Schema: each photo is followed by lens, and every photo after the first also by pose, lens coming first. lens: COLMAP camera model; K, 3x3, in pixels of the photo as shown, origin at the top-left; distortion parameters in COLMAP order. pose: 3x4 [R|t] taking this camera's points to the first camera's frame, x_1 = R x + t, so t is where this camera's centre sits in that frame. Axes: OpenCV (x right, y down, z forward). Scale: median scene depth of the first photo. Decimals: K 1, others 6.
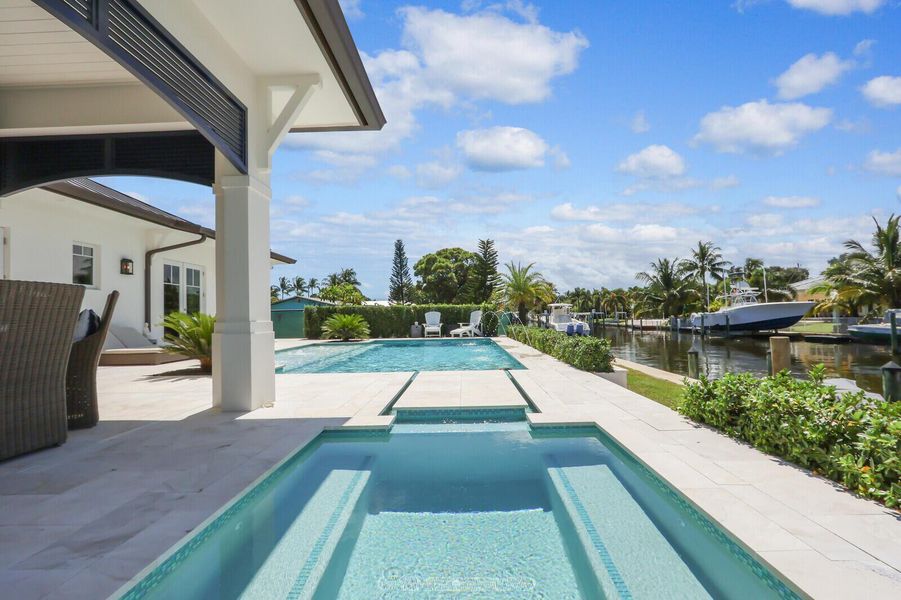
lens RADIAL K [[423.9, 0, 454.7], [0, 423.9, 307.4], [0, 0, 1]] dist [-0.000507, 0.001160]
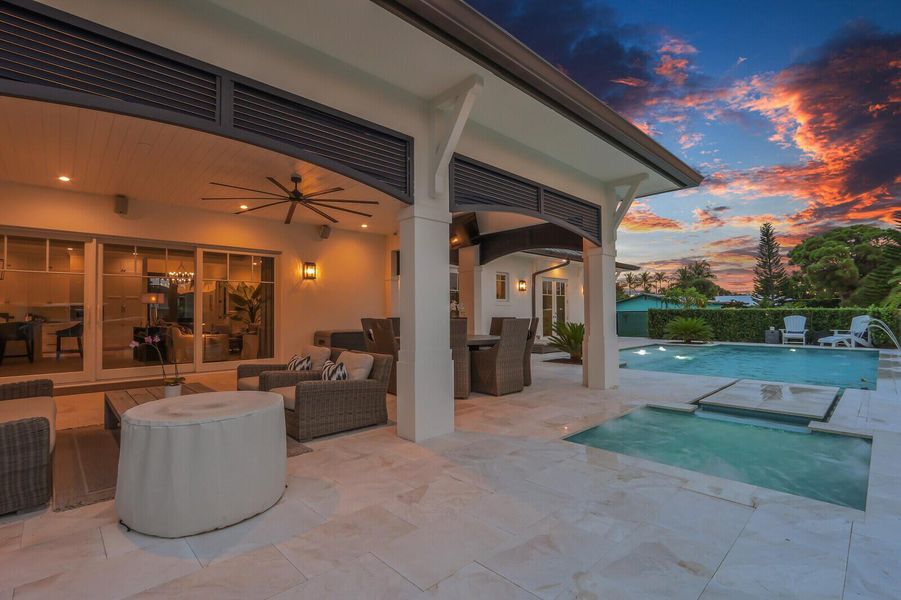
lens RADIAL K [[423.9, 0, 455.6], [0, 423.9, 300.4], [0, 0, 1]] dist [-0.000507, 0.001160]
pose [[0.713608, -0.008814, -0.700490, 0.068406], [0.008400, 0.999957, -0.004025, -0.026046], [0.700495, -0.003012, 0.713651, -0.151414]]
